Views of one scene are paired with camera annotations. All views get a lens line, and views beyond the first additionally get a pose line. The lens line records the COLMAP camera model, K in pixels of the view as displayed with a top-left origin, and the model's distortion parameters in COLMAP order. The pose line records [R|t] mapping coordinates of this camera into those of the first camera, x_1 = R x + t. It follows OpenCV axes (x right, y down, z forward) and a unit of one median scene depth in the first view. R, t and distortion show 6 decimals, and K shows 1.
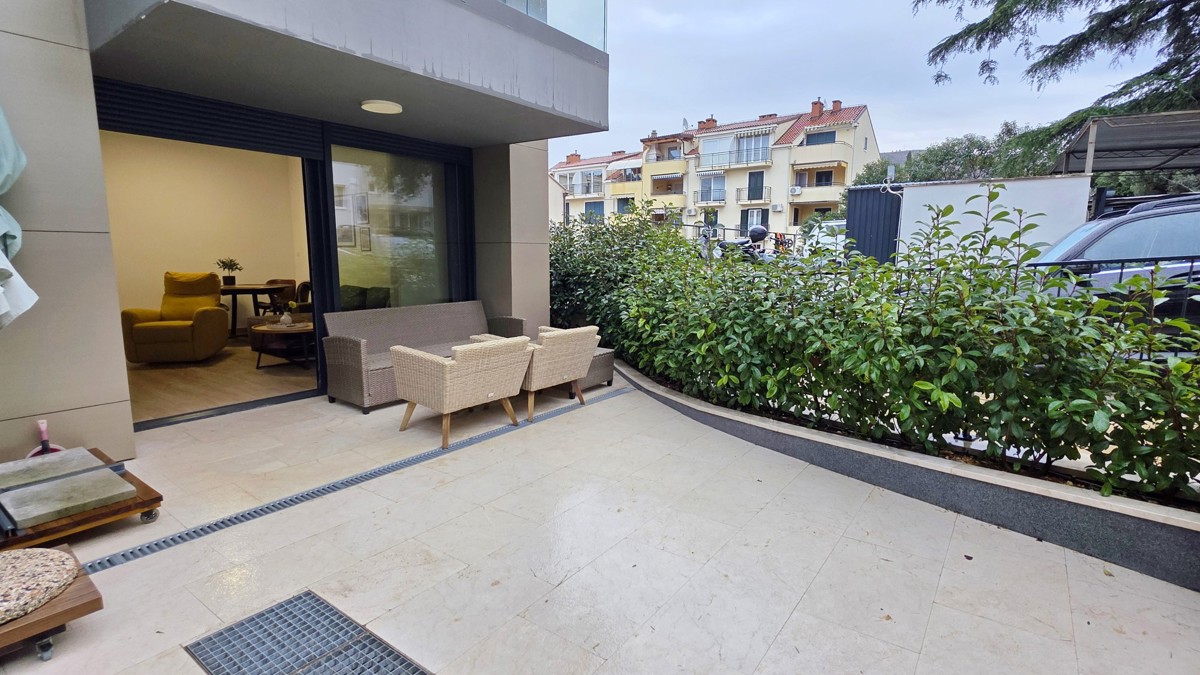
lens RADIAL K [[552.2, 0, 600.0], [0, 552.2, 337.5], [0, 0, 1]] dist [0.000592, 0.000564]
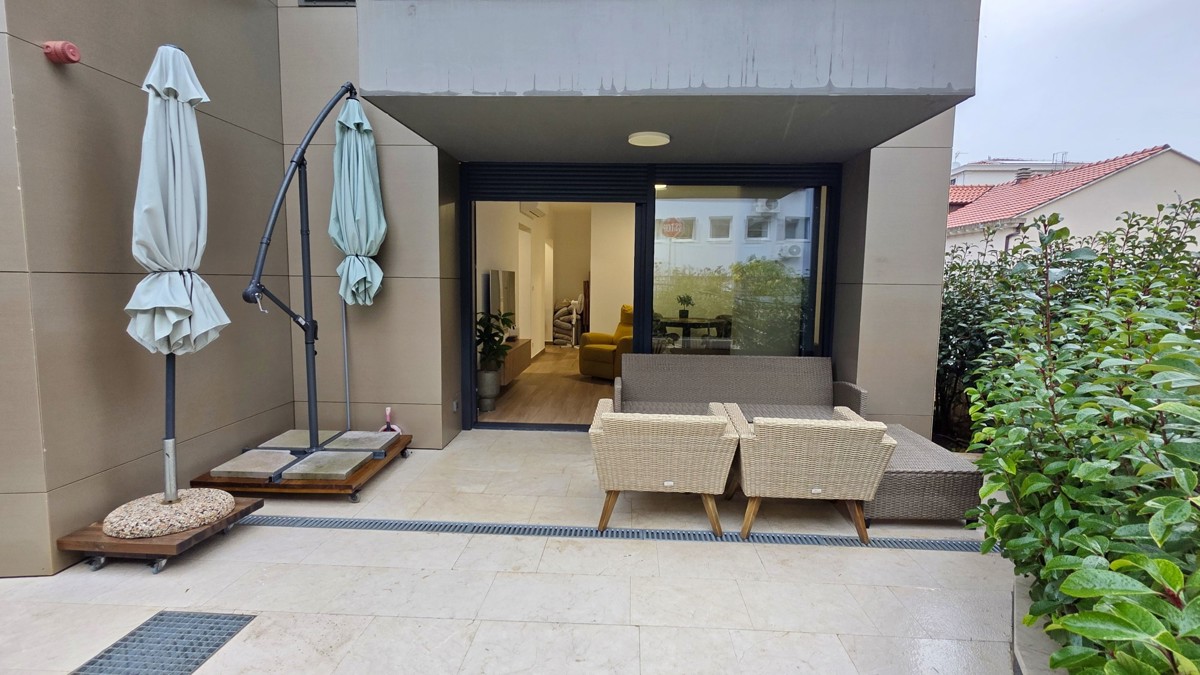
lens RADIAL K [[552.2, 0, 600.0], [0, 552.2, 337.5], [0, 0, 1]] dist [0.000592, 0.000564]
pose [[0.570118, 0.084578, -0.817197, 0.364894], [-0.134871, 0.990827, 0.008456, -0.092581], [0.810416, 0.105395, 0.576296, 0.471320]]
